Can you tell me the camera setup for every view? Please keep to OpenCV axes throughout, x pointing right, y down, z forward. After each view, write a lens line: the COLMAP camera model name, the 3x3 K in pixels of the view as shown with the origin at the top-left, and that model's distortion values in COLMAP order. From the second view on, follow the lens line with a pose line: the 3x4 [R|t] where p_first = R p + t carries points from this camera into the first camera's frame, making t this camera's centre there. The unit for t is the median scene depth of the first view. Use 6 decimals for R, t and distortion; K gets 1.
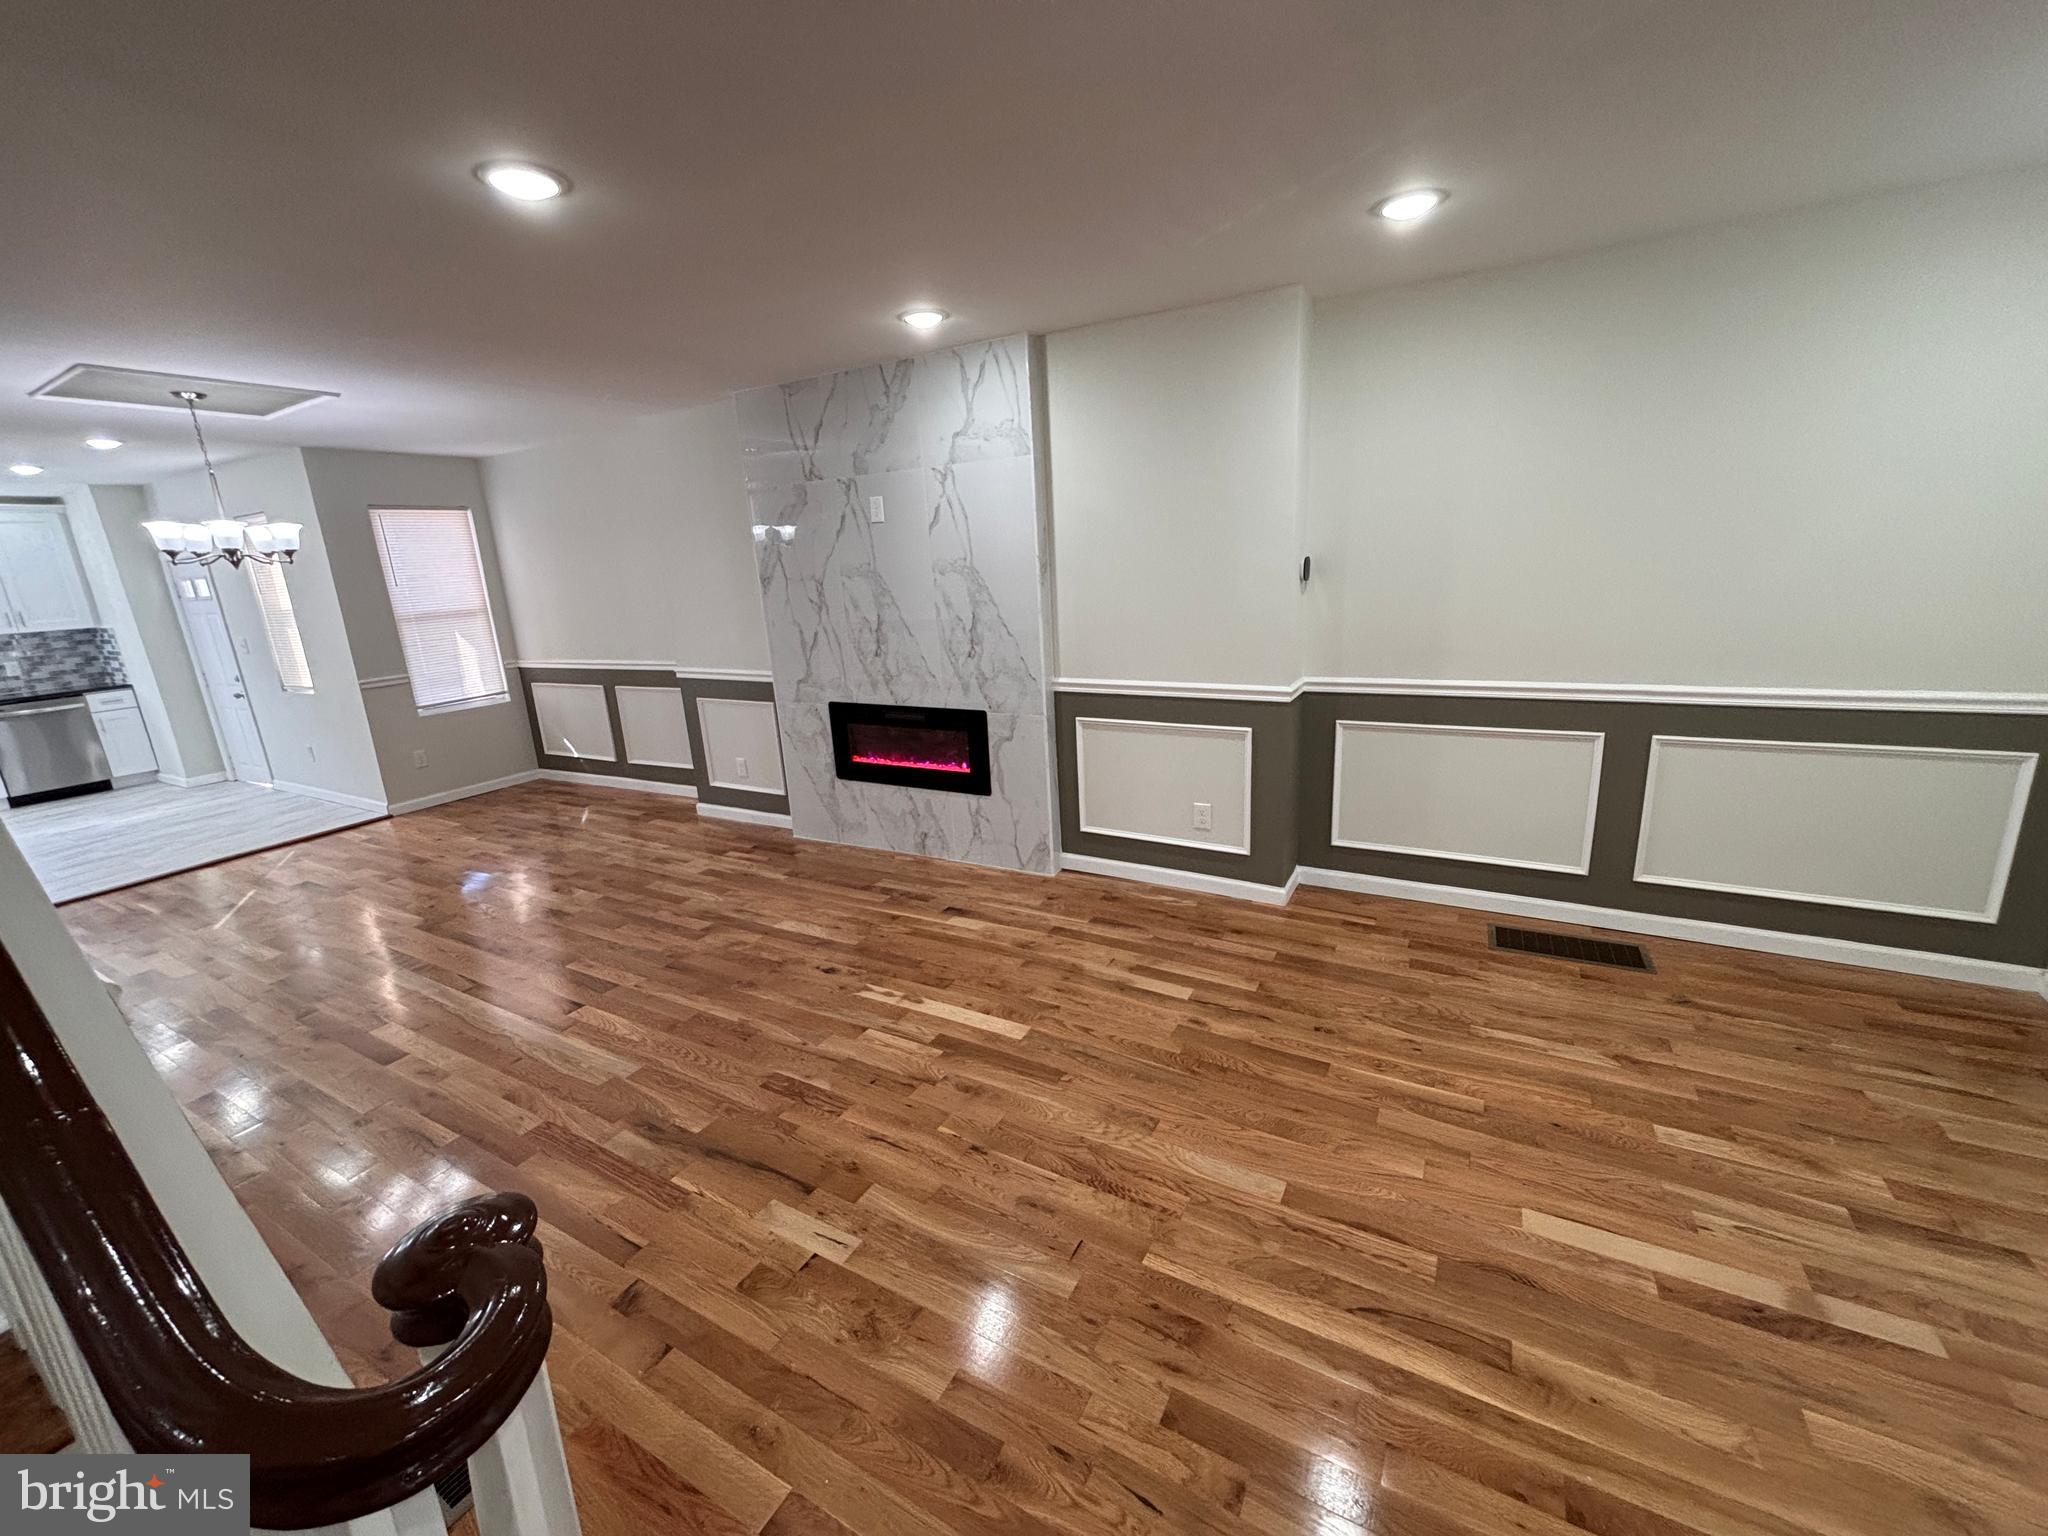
lens RADIAL K [[820.3, 0, 1020.3], [0, 820.3, 769.5], [0, 0, 1]] dist [0.000171, -0.000188]
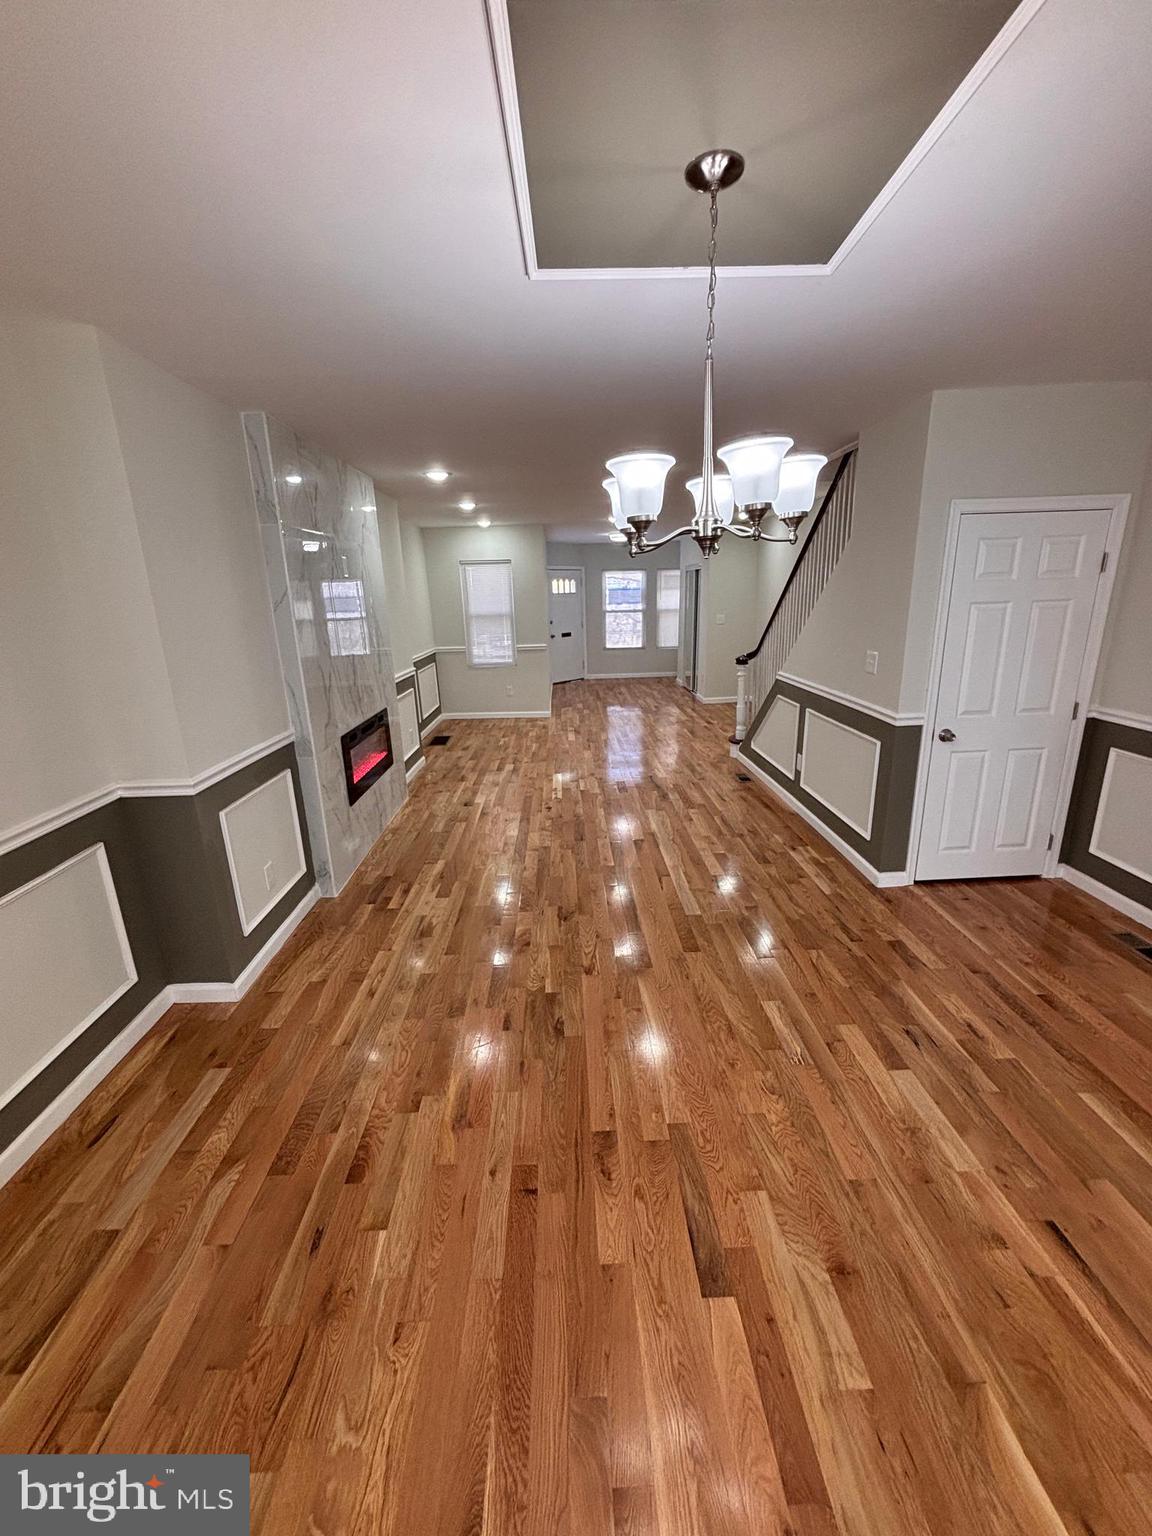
lens RADIAL K [[611.5, 0, 575.8], [0, 611.5, 771.1], [0, 0, 1]] dist [0.002596, -0.000960]
pose [[-0.510718, -0.172985, 0.842166, -1.251479], [0.271745, 0.896853, 0.349013, -0.278008], [-0.815673, 0.407102, -0.411031, 1.272899]]
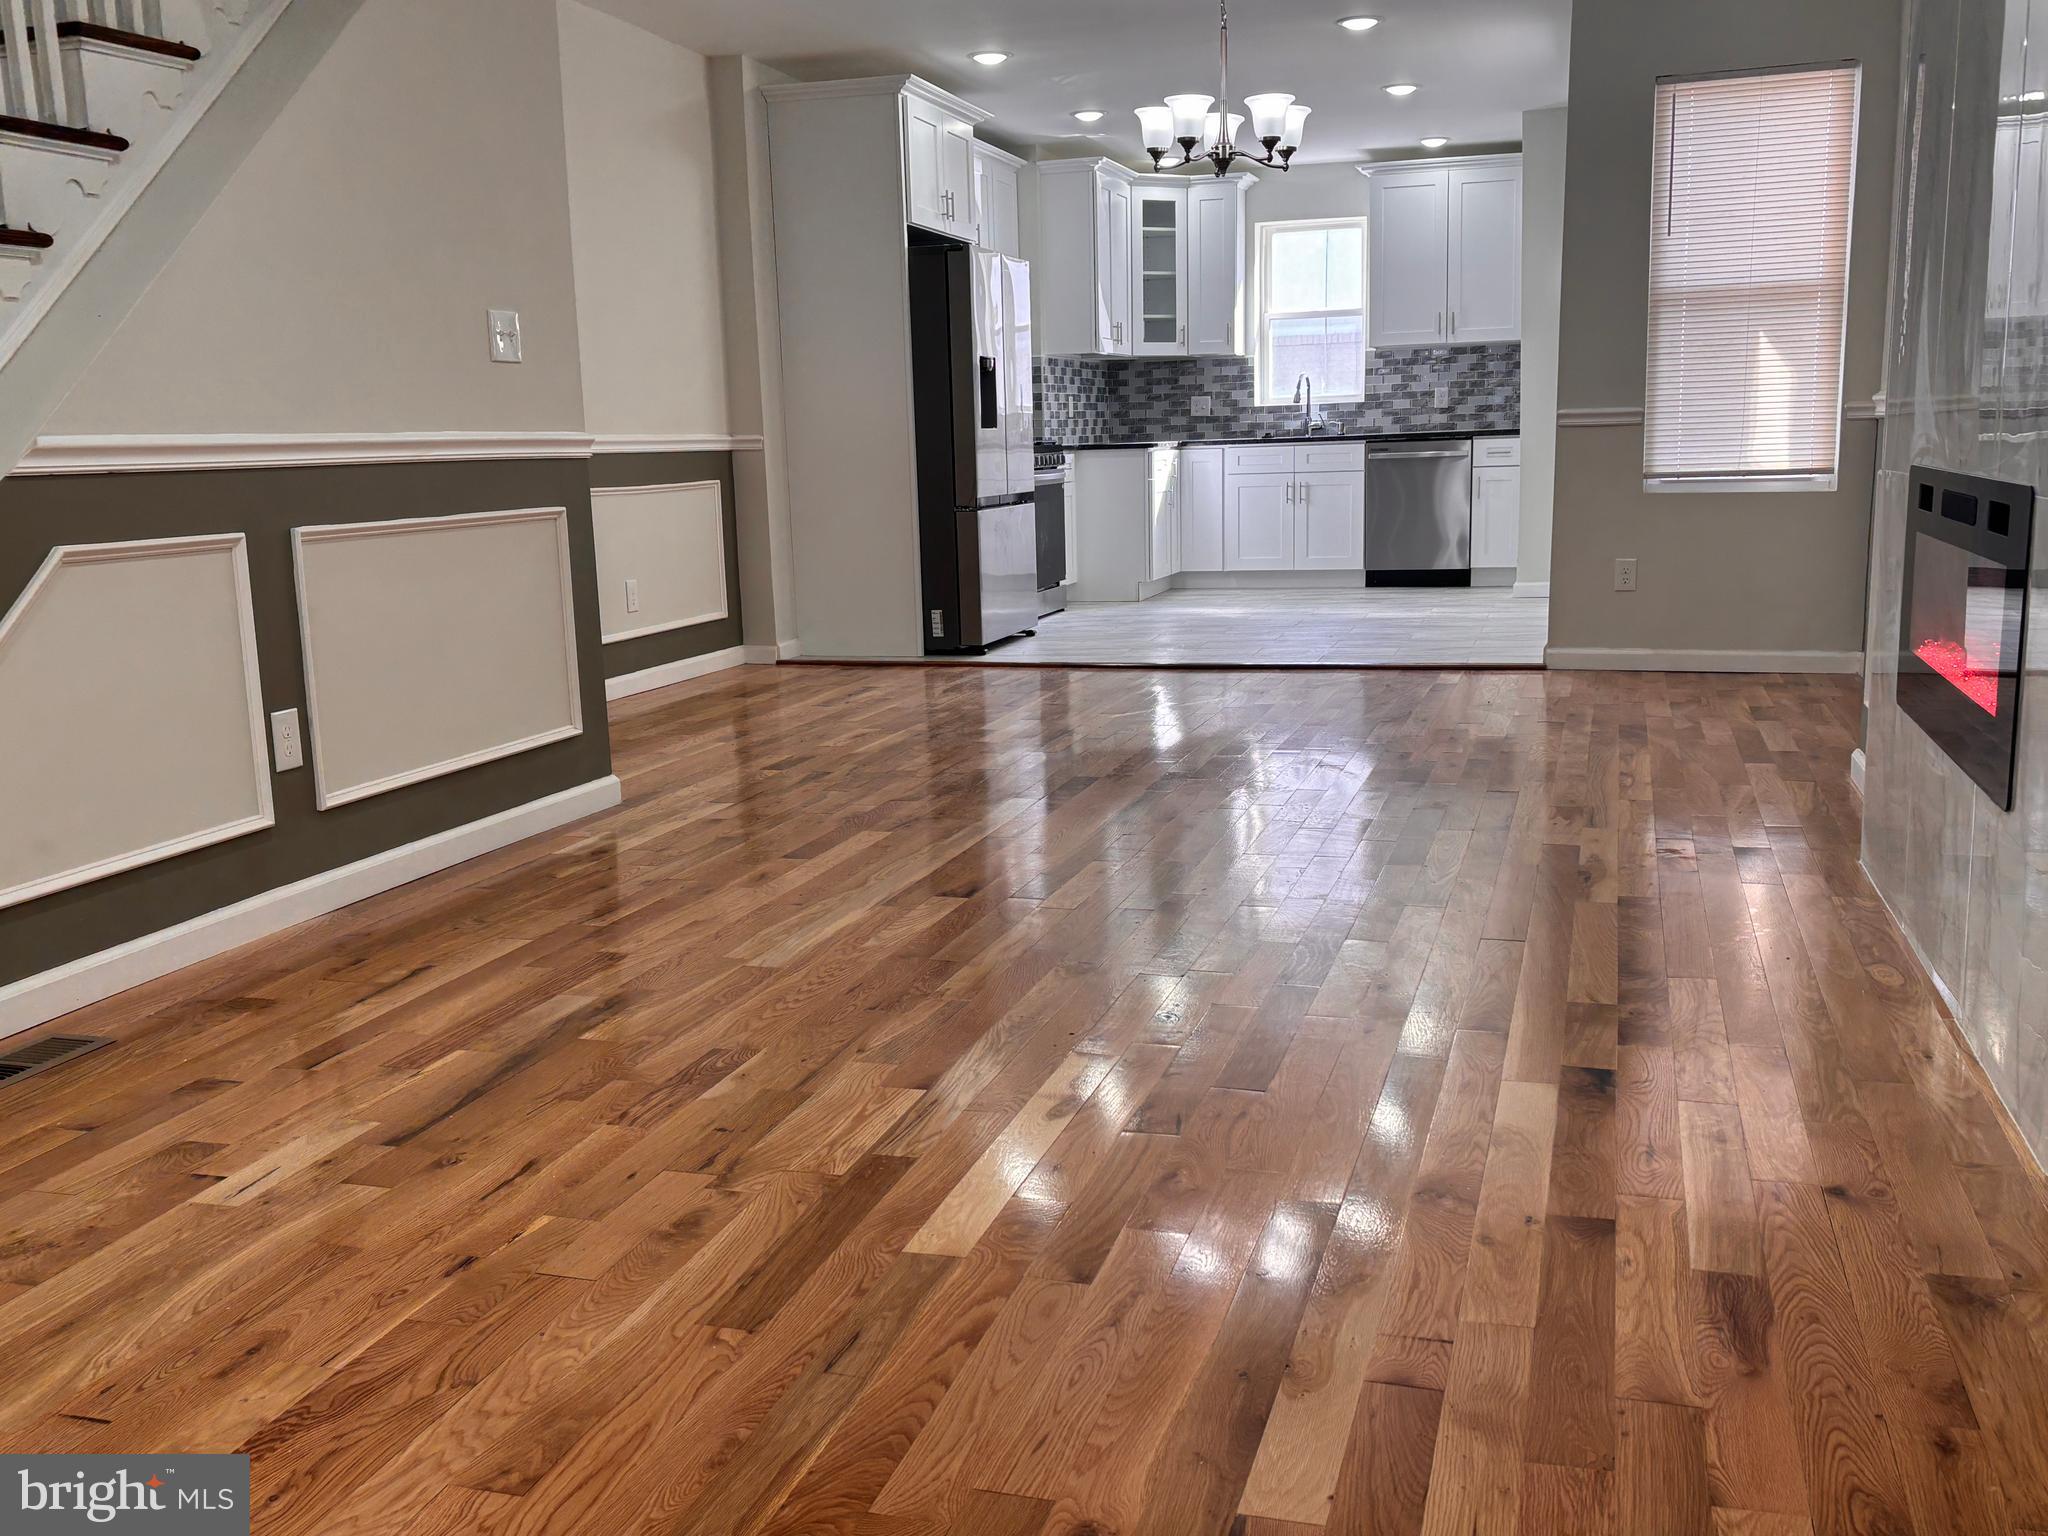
lens RADIAL K [[1848.6, 0, 1033.1], [0, 1848.6, 757.9], [0, 0, 1]] dist [0.132646, -0.334564]
pose [[0.213793, 0.214852, -0.952959, 0.510086], [-0.233212, 0.958533, 0.163788, -0.011926], [0.948633, 0.187225, 0.255034, 0.567066]]
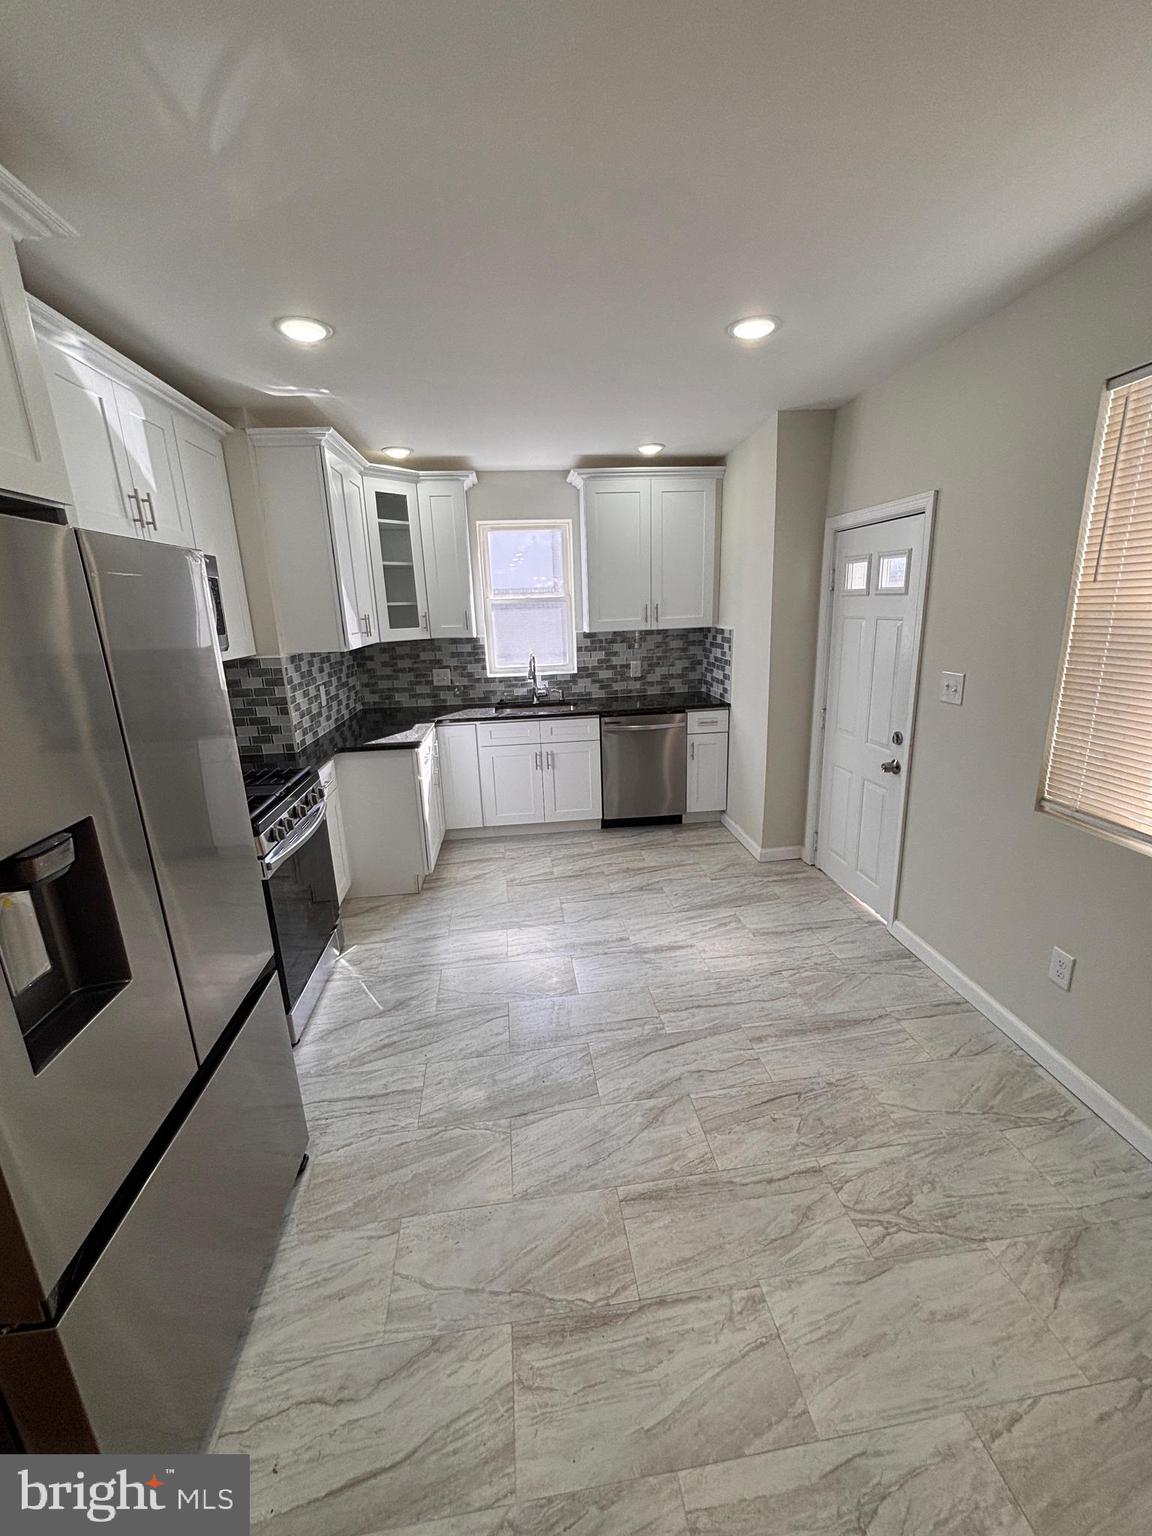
lens RADIAL K [[616.5, 0, 582.1], [0, 616.5, 770.6], [0, 0, 1]] dist [0.020947, -0.000534]
pose [[0.583636, 0.245832, -0.773910, -1.271705], [-0.204454, 0.966856, 0.152934, -0.188767], [0.785855, 0.068971, 0.614553, 0.974767]]
